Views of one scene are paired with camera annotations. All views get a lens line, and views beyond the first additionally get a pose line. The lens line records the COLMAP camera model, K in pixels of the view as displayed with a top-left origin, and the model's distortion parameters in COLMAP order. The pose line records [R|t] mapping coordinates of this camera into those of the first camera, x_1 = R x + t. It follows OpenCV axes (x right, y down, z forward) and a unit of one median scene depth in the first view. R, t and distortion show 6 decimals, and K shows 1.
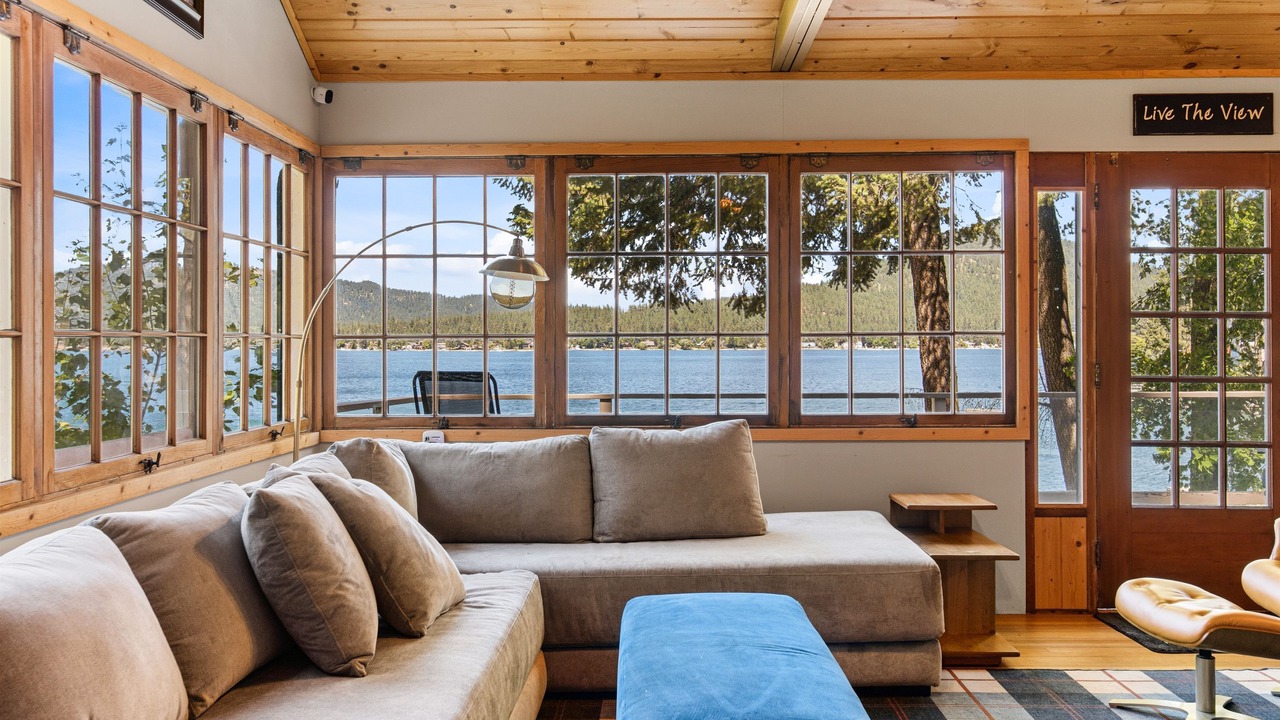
lens RADIAL K [[1068.6, 0, 640.0], [0, 1068.6, 360.0], [0, 0, 1]] dist [-0.001152, -0.002357]
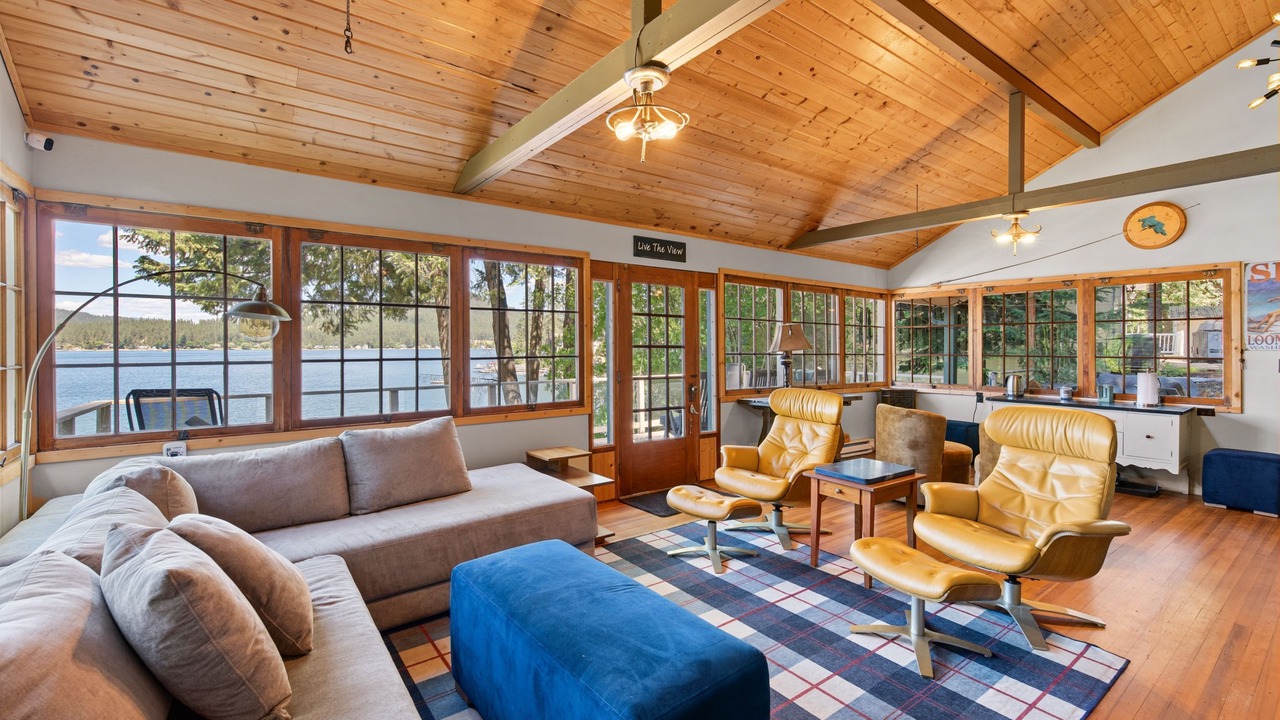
lens RADIAL K [[550.6, 0, 636.1], [0, 550.6, 356.0], [0, 0, 1]] dist [0.001166, -0.000075]
pose [[0.787304, -0.009532, 0.616492, -0.170285], [0.007517, 0.999955, 0.005861, -0.031739], [-0.616520, 0.000020, 0.787340, 0.196303]]
